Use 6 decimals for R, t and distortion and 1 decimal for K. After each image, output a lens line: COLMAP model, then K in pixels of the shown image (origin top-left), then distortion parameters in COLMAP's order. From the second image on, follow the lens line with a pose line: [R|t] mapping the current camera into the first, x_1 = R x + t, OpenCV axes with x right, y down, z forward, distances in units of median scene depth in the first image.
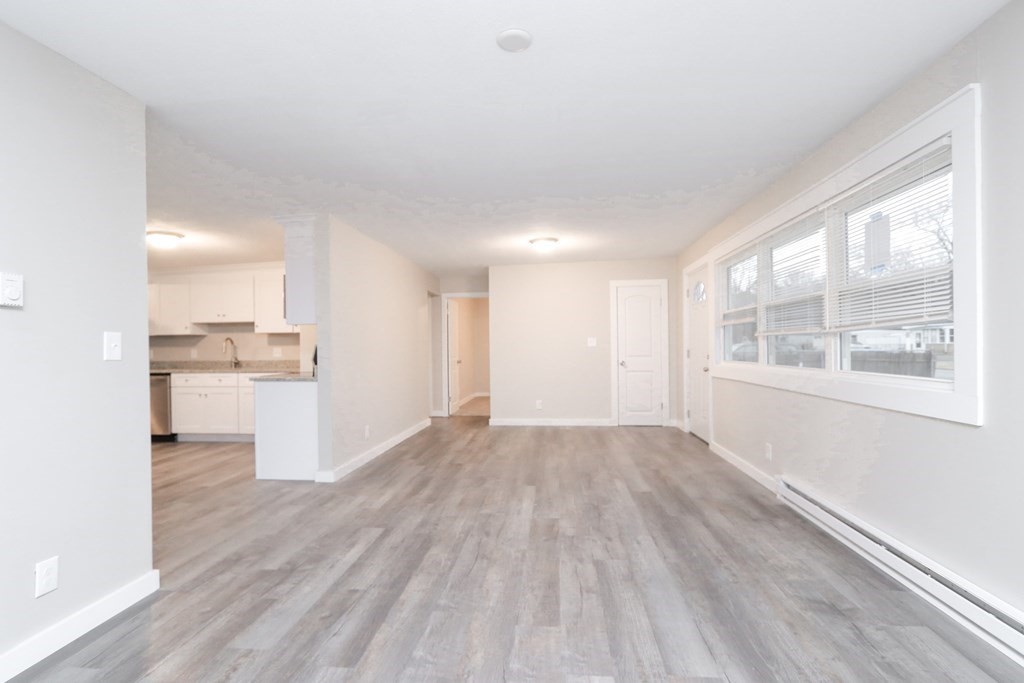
lens RADIAL K [[473.3, 0, 507.4], [0, 473.3, 346.1], [0, 0, 1]] dist [-0.021357, 0.005044]
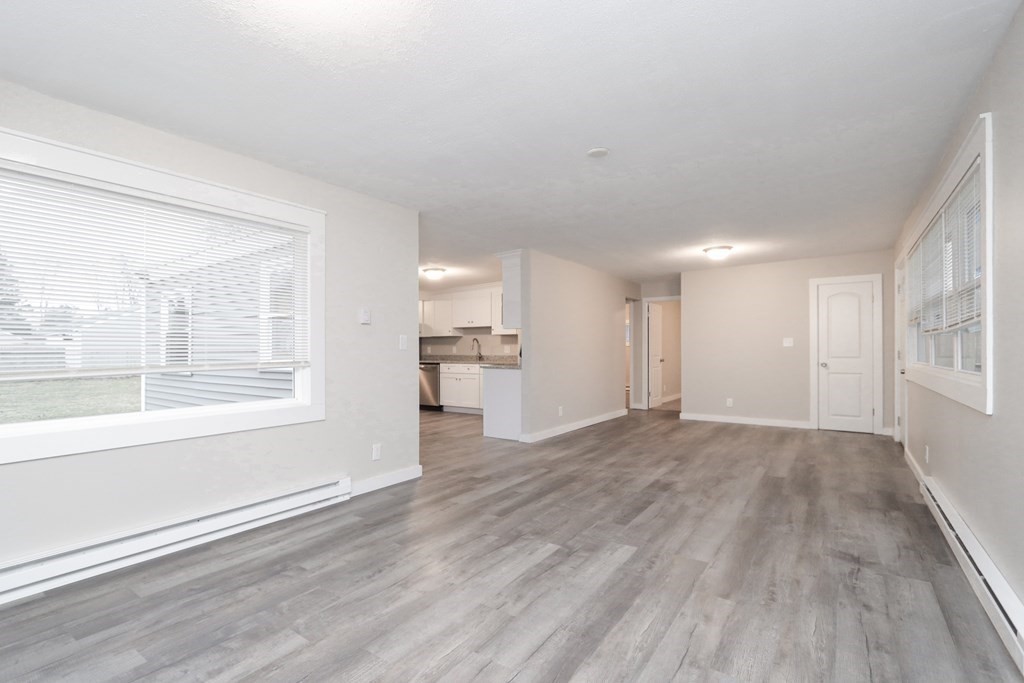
lens RADIAL K [[473.3, 0, 502.8], [0, 473.3, 351.7], [0, 0, 1]] dist [-0.021357, 0.005044]
pose [[0.871490, 0.012113, -0.490264, 0.276953], [-0.007069, 0.999901, 0.012140, 0.006118], [0.490363, -0.007114, 0.871489, -0.291860]]
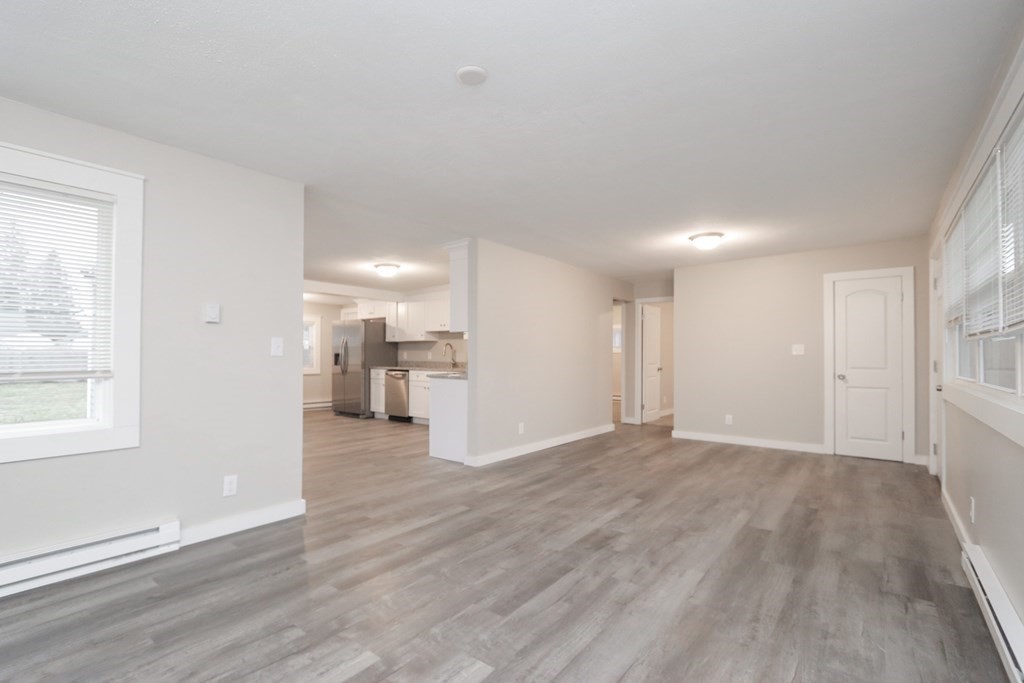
lens RADIAL K [[473.3, 0, 503.3], [0, 473.3, 346.8], [0, 0, 1]] dist [-0.021357, 0.005044]
pose [[0.843021, 0.007122, -0.537834, 0.362892], [-0.013858, 0.999868, -0.008481, 0.001783], [0.537702, 0.014603, 0.843008, 0.057167]]
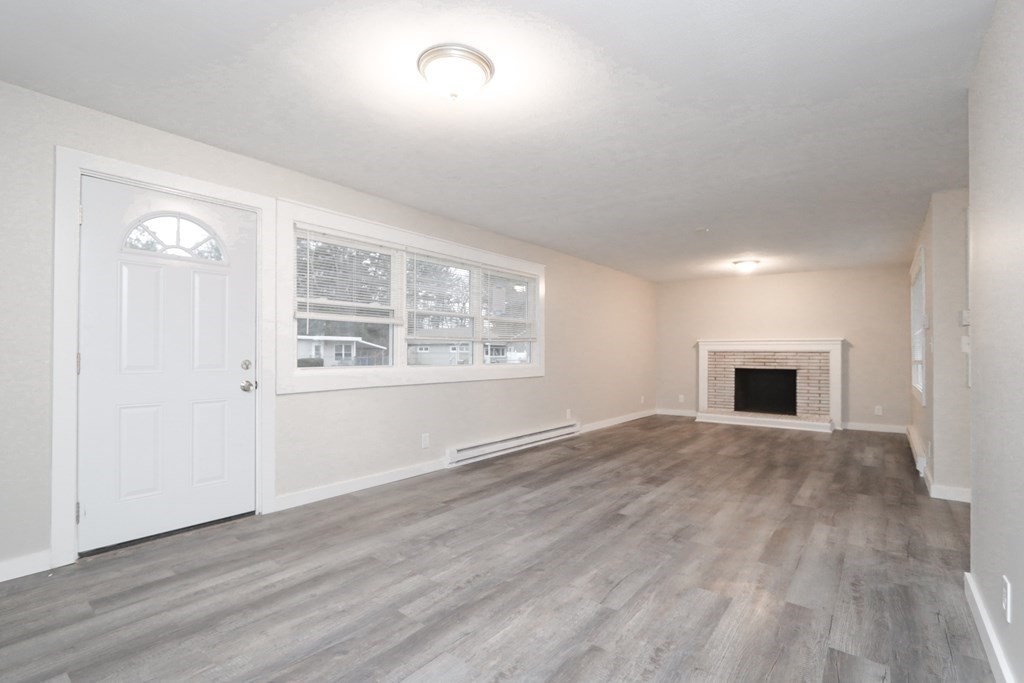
lens RADIAL K [[473.3, 0, 506.8], [0, 473.3, 347.7], [0, 0, 1]] dist [-0.021357, 0.005044]
pose [[-0.843486, 0.017605, 0.536862, -0.249412], [0.007030, 0.999739, -0.021739, 0.024450], [-0.537105, -0.014562, -0.843390, 1.992013]]
